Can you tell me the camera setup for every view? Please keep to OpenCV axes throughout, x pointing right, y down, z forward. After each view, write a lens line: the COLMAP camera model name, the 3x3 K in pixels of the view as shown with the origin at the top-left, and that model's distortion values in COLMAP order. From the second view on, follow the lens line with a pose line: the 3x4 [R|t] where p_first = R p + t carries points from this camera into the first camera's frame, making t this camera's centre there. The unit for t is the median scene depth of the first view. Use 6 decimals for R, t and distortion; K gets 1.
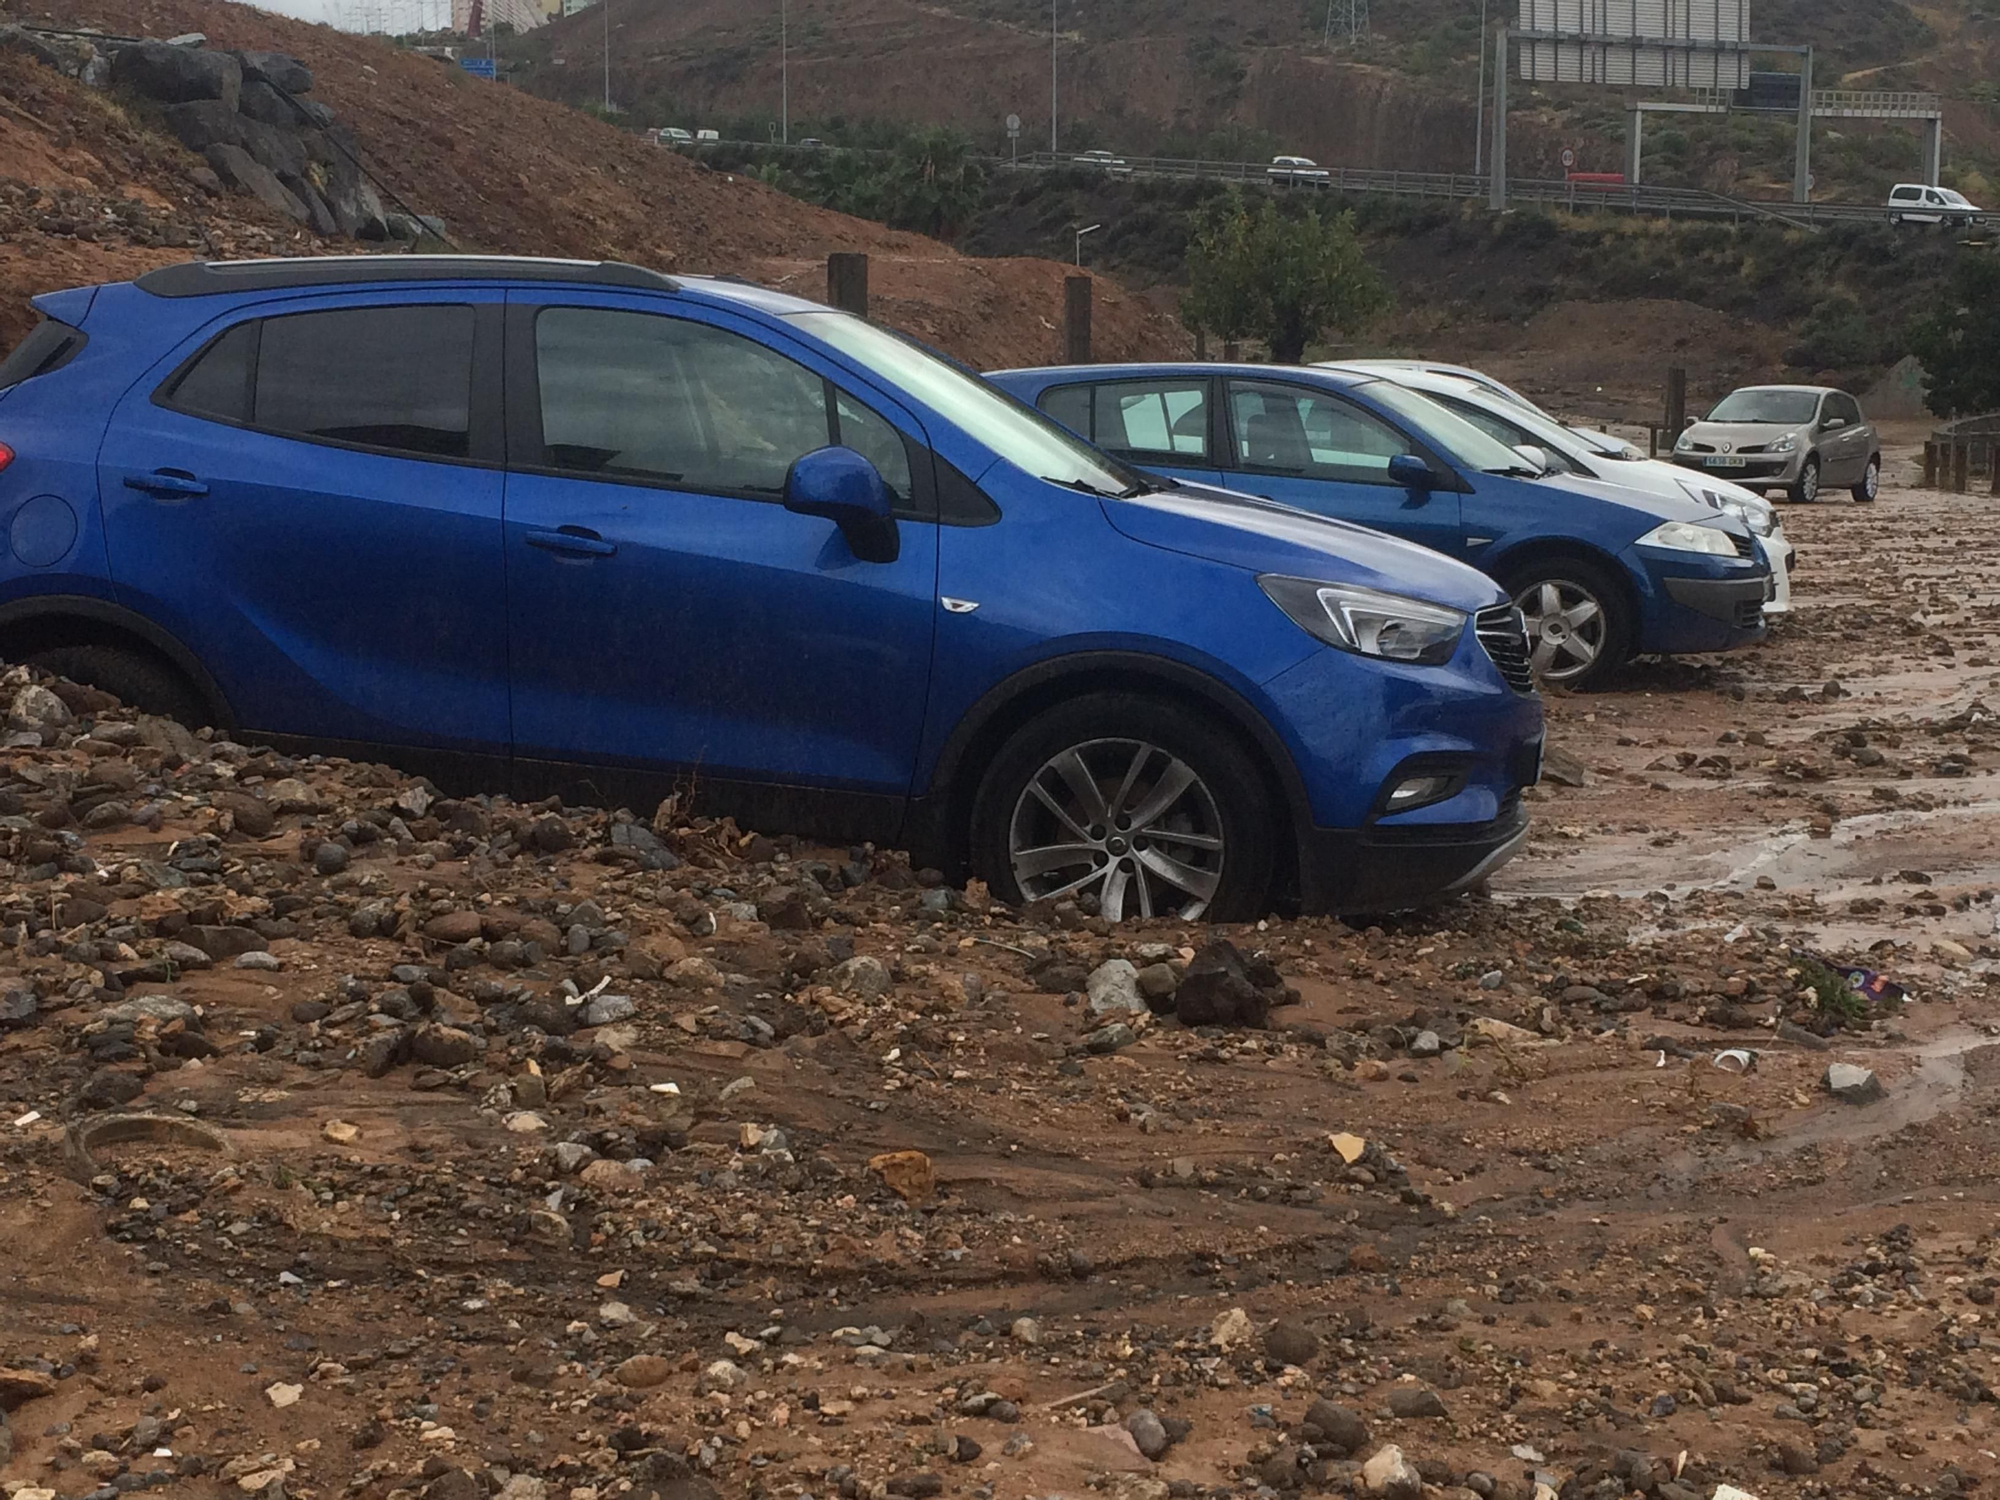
lens RADIAL K [[3055.6, 0, 1000.7], [0, 3055.6, 747.5], [0, 0, 1]] dist [0.052450, 0.000000]
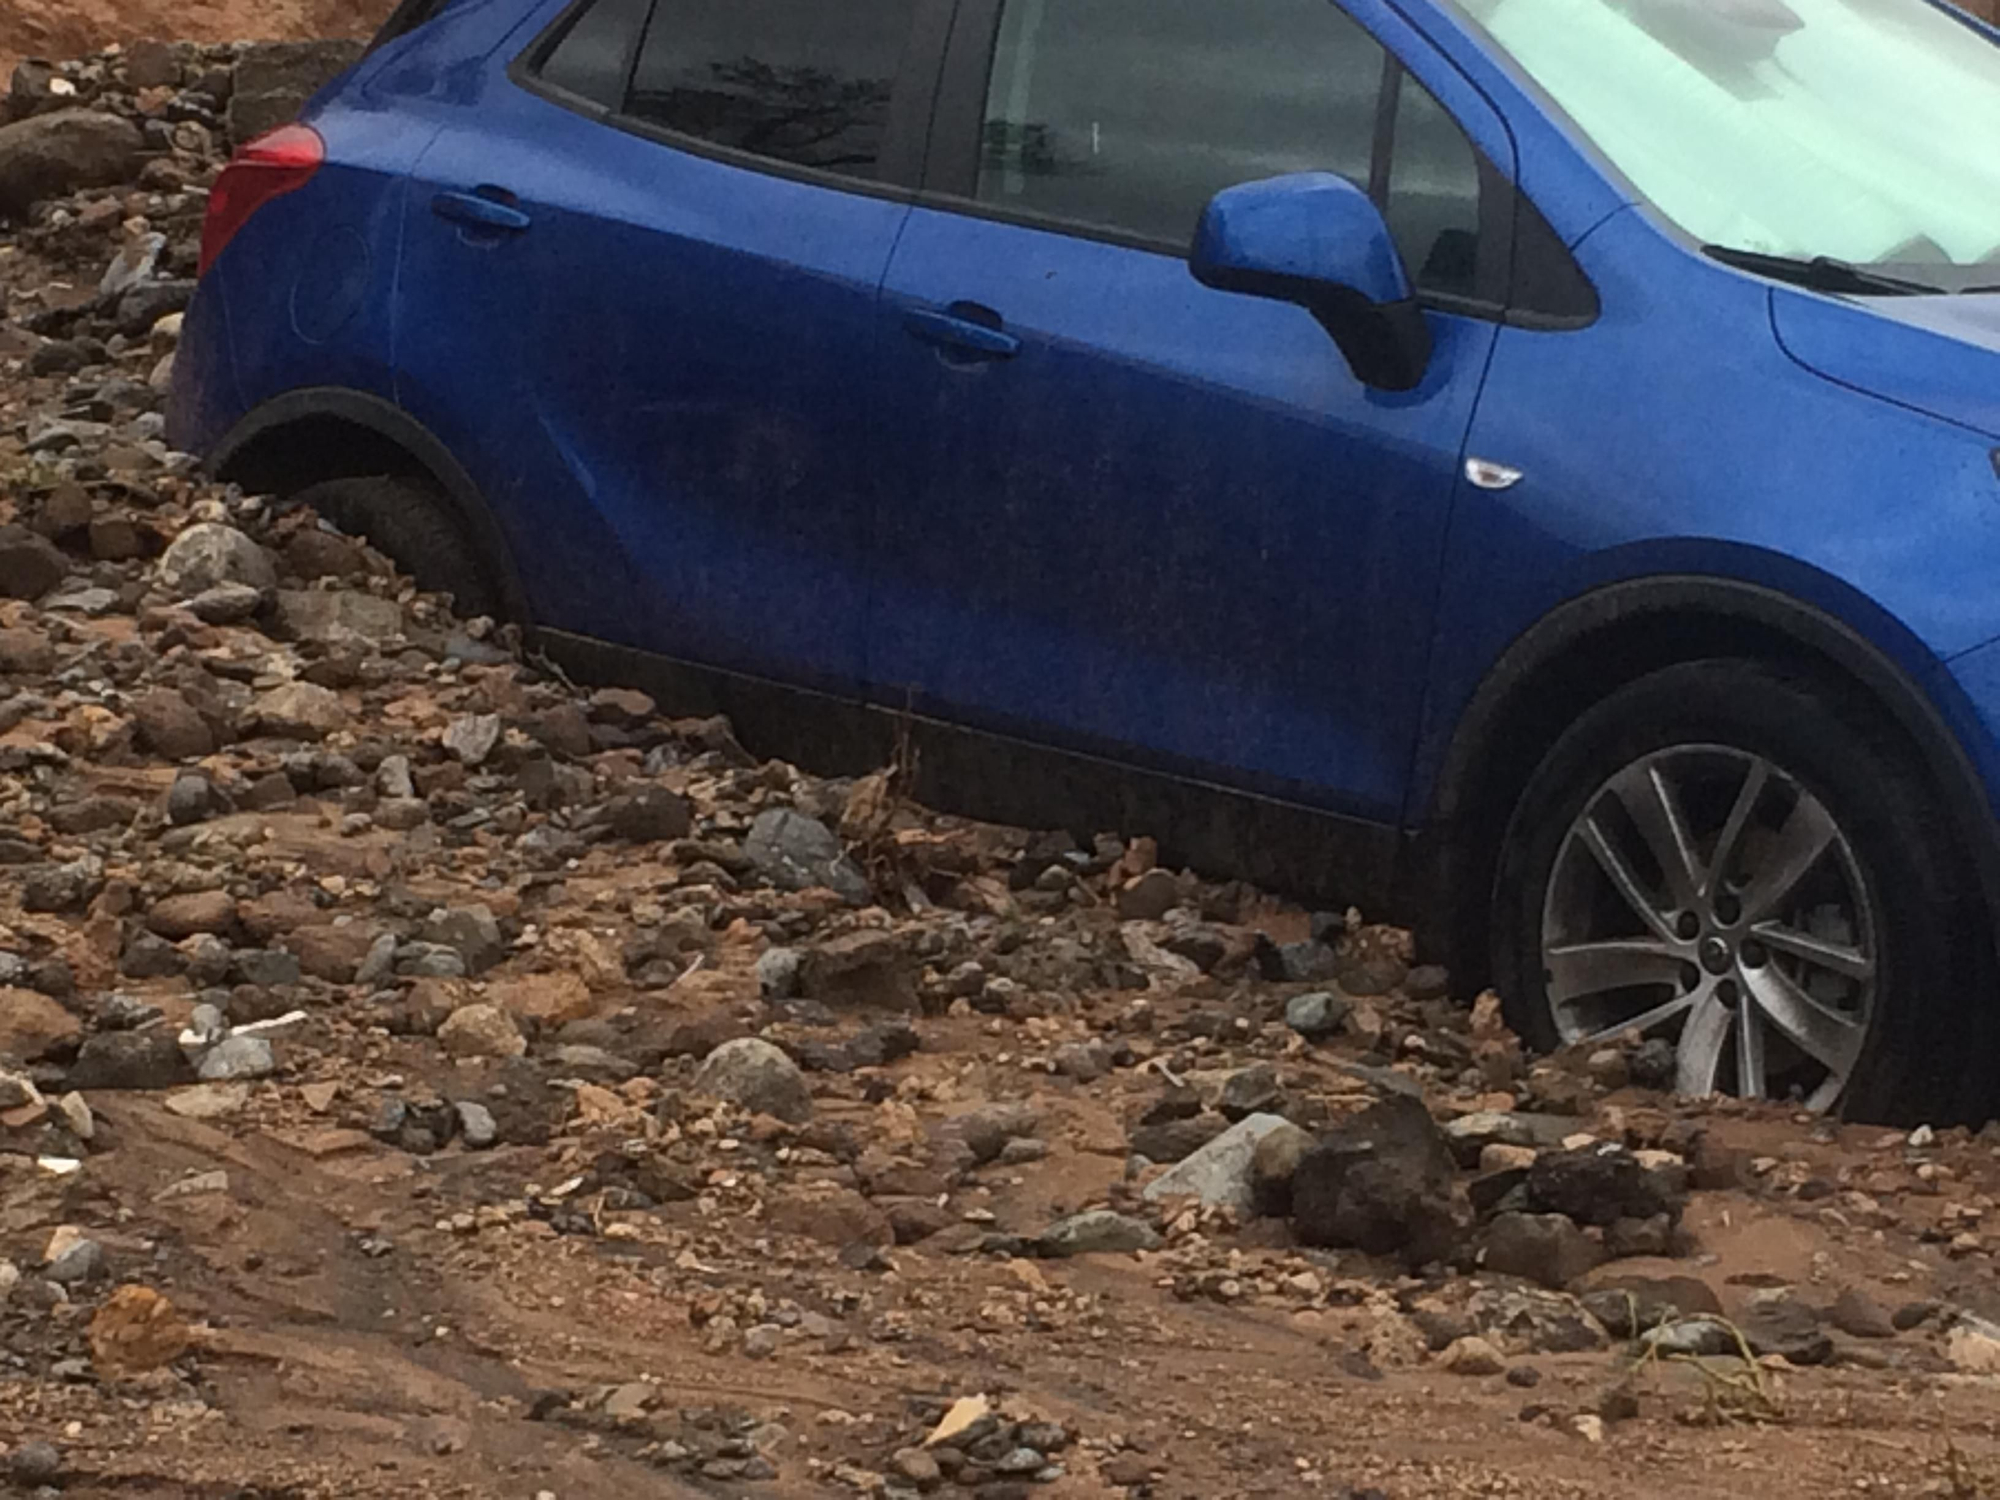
lens RADIAL K [[6043.1, 0, 1000.4], [0, 6043.1, 748.3], [0, 0, 1]] dist [0.037166, 0.000000]
pose [[0.827990, 0.081399, -0.554803, 0.544424], [-0.095683, 0.995407, 0.003245, 0.006137], [0.552519, 0.050398, 0.831975, 0.083322]]
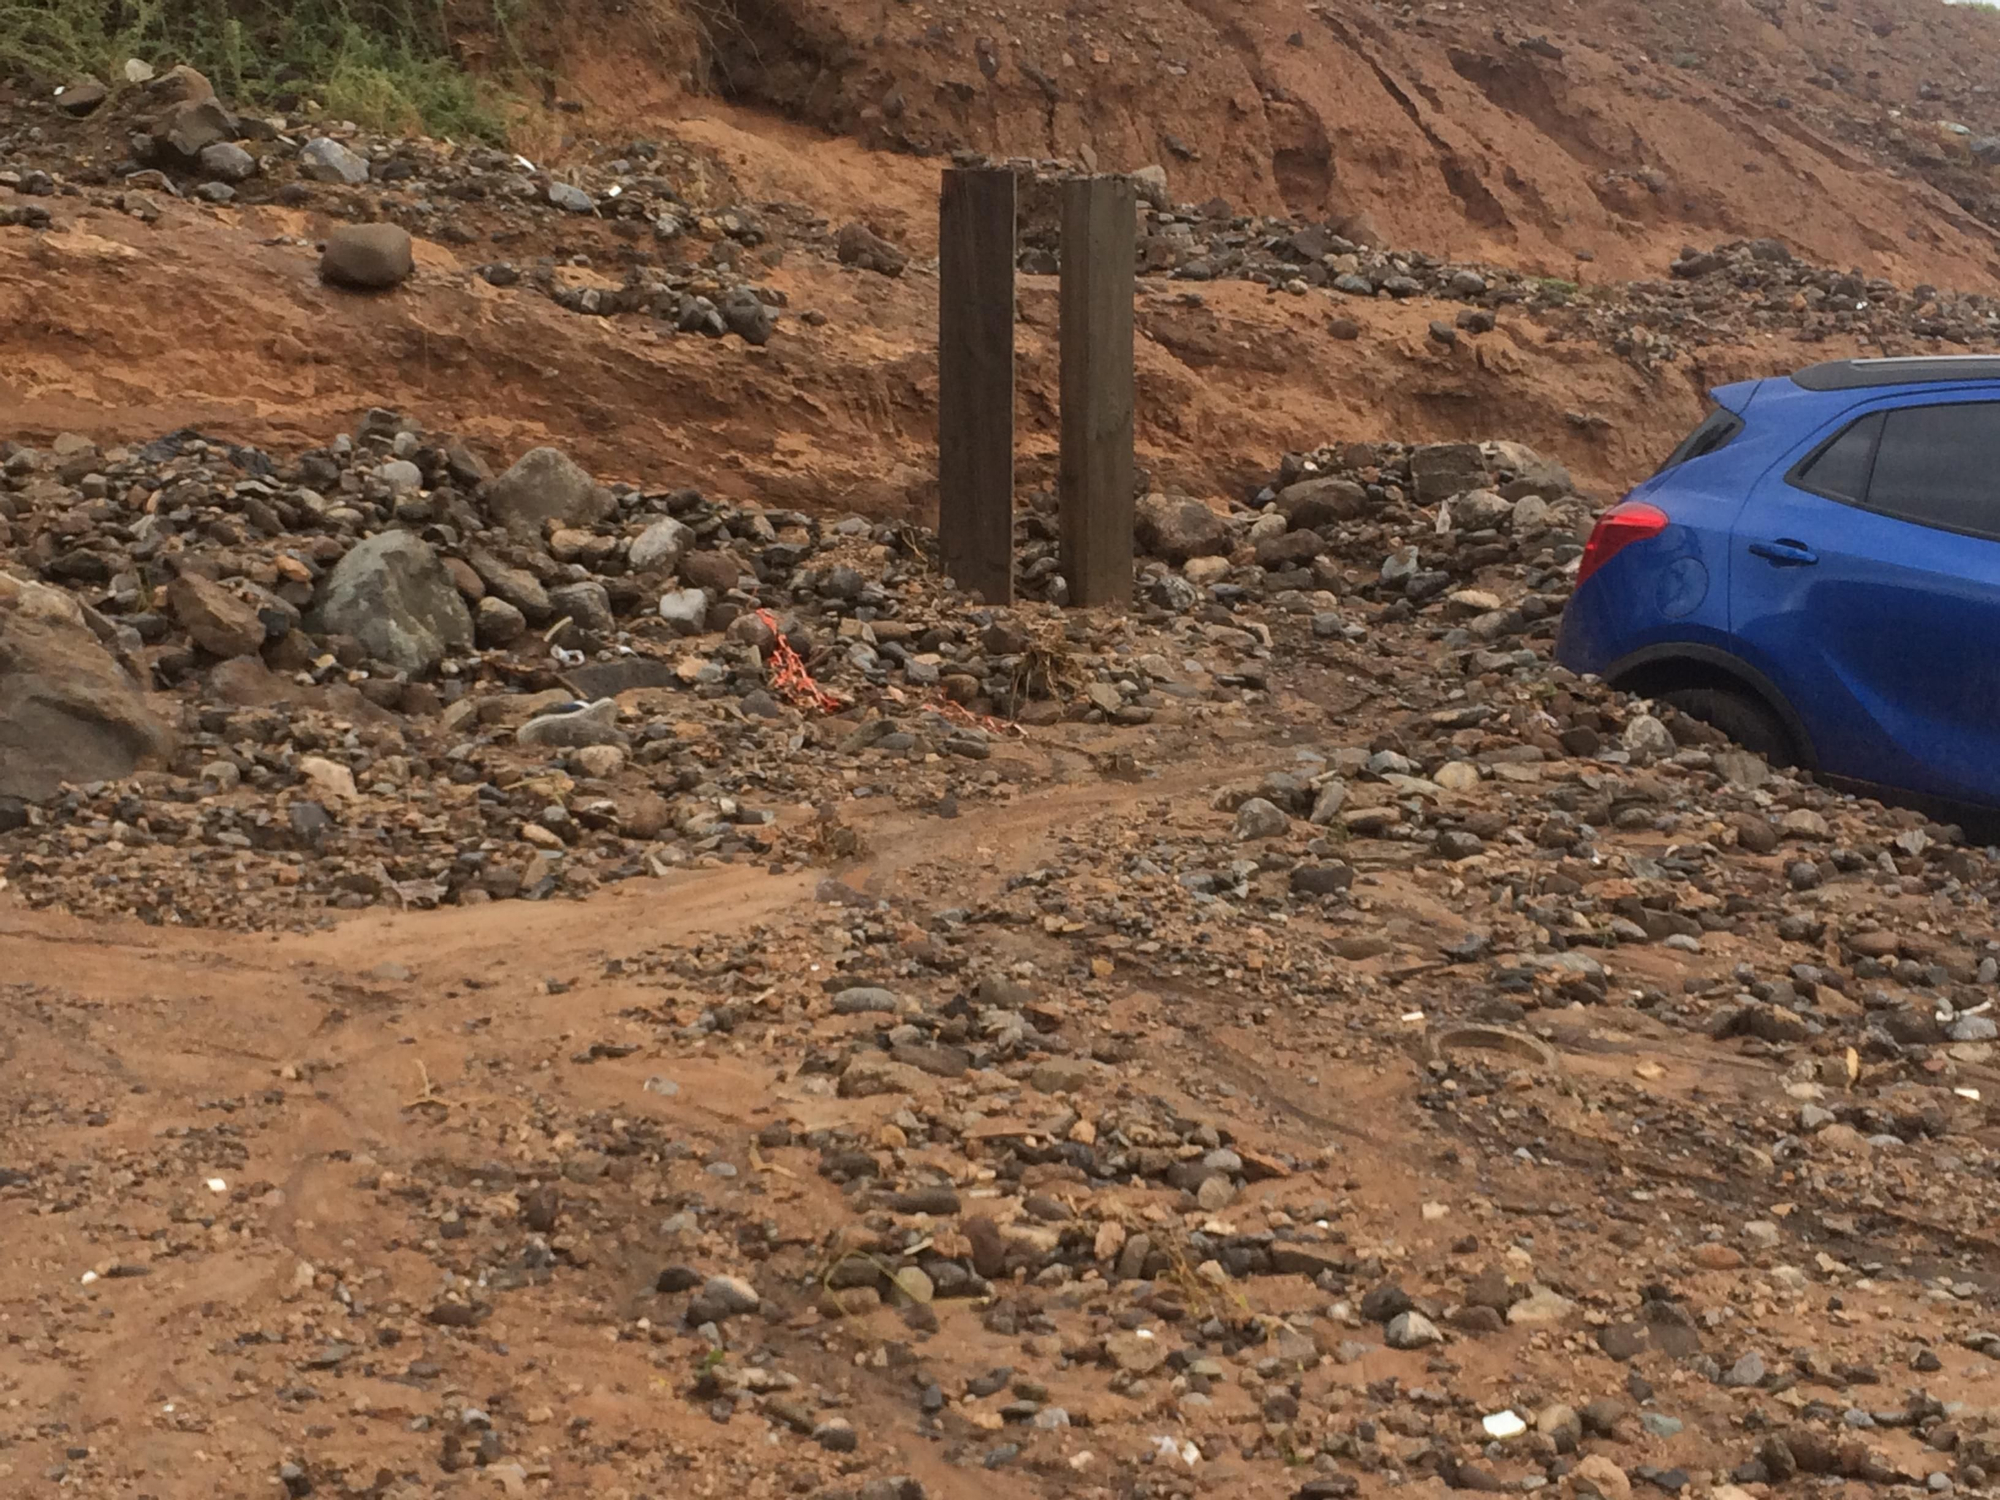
lens RADIAL K [[3055.6, 0, 998.8], [0, 3055.6, 753.6], [0, 0, 1]] dist [0.052450, 0.000000]
pose [[0.794400, 0.094141, -0.600056, 0.212106], [-0.112510, 0.993626, 0.006938, 0.015370], [0.596884, 0.062001, 0.799928, -0.093992]]
